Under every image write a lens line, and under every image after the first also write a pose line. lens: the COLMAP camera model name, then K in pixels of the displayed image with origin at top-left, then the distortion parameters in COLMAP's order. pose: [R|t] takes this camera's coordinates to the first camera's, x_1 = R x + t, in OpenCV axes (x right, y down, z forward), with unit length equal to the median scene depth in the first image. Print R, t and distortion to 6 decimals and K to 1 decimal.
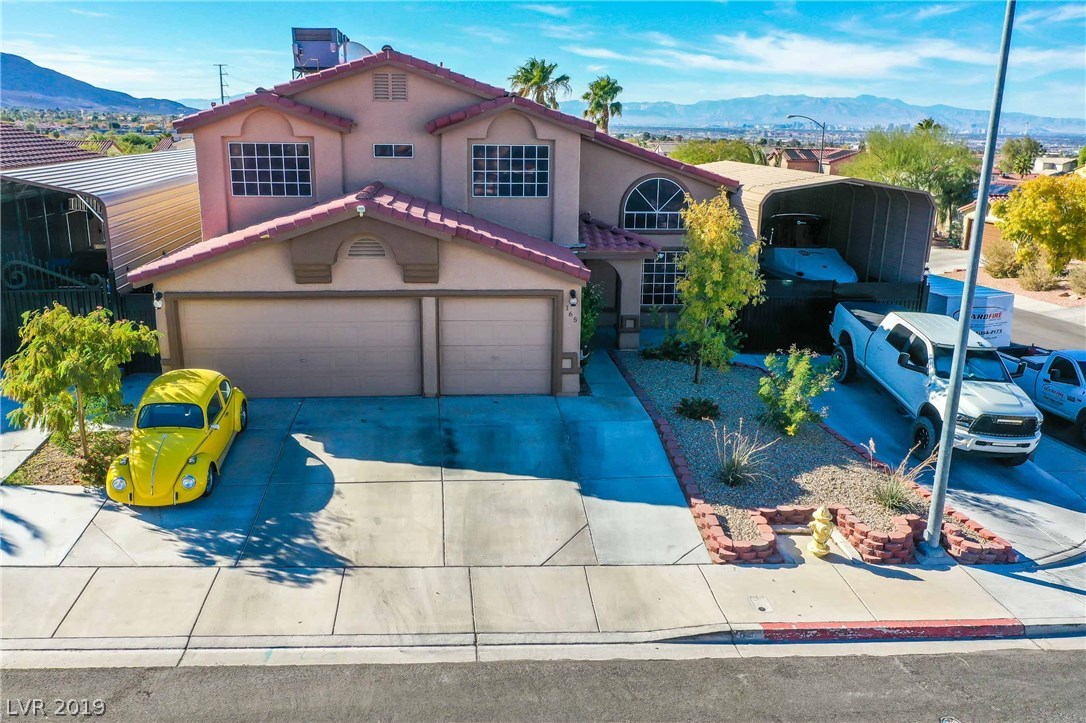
lens RADIAL K [[866.4, 0, 529.2], [0, 866.4, 361.6], [0, 0, 1]] dist [-0.014471, -0.001692]
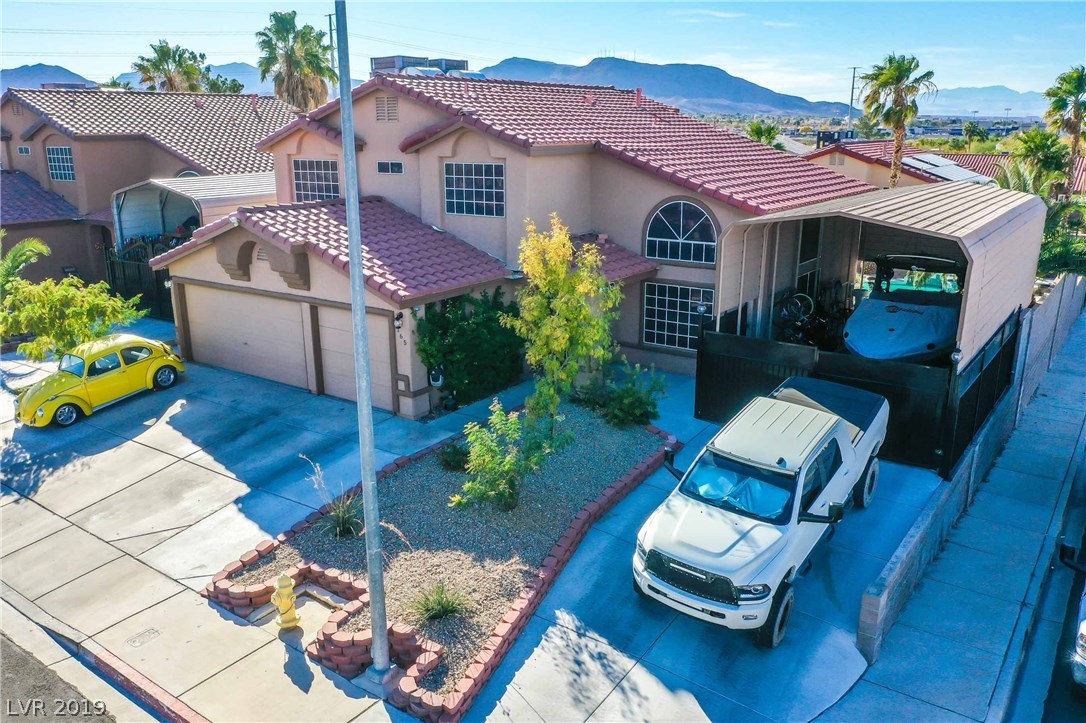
lens RADIAL K [[855.5, 0, 533.4], [0, 855.5, 363.3], [0, 0, 1]] dist [-0.009225, -0.004605]
pose [[0.755316, 0.158018, -0.636025, 0.821557], [-0.155937, 0.985957, 0.059773, -0.110925], [0.636538, 0.054032, 0.769350, 0.358221]]
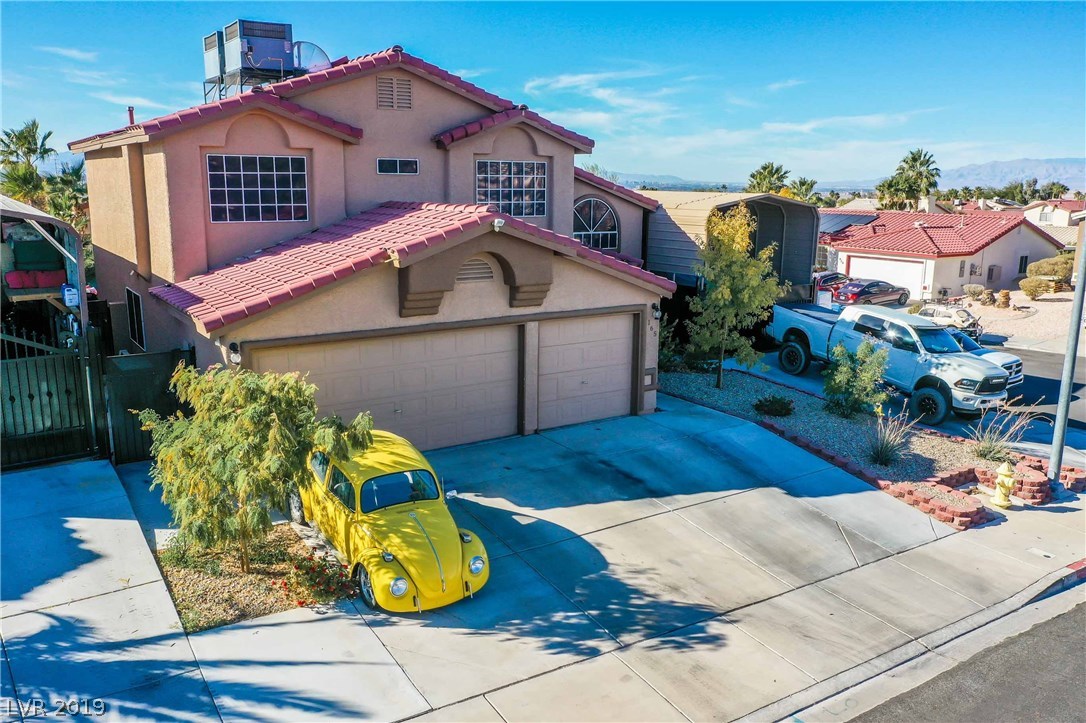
lens RADIAL K [[855.5, 0, 533.4], [0, 855.5, 363.3], [0, 0, 1]] dist [-0.009225, -0.004605]
pose [[0.876891, -0.104223, 0.469254, -0.544541], [0.128518, 0.991507, -0.019944, -0.014302], [-0.463190, 0.077796, 0.882838, 0.224604]]
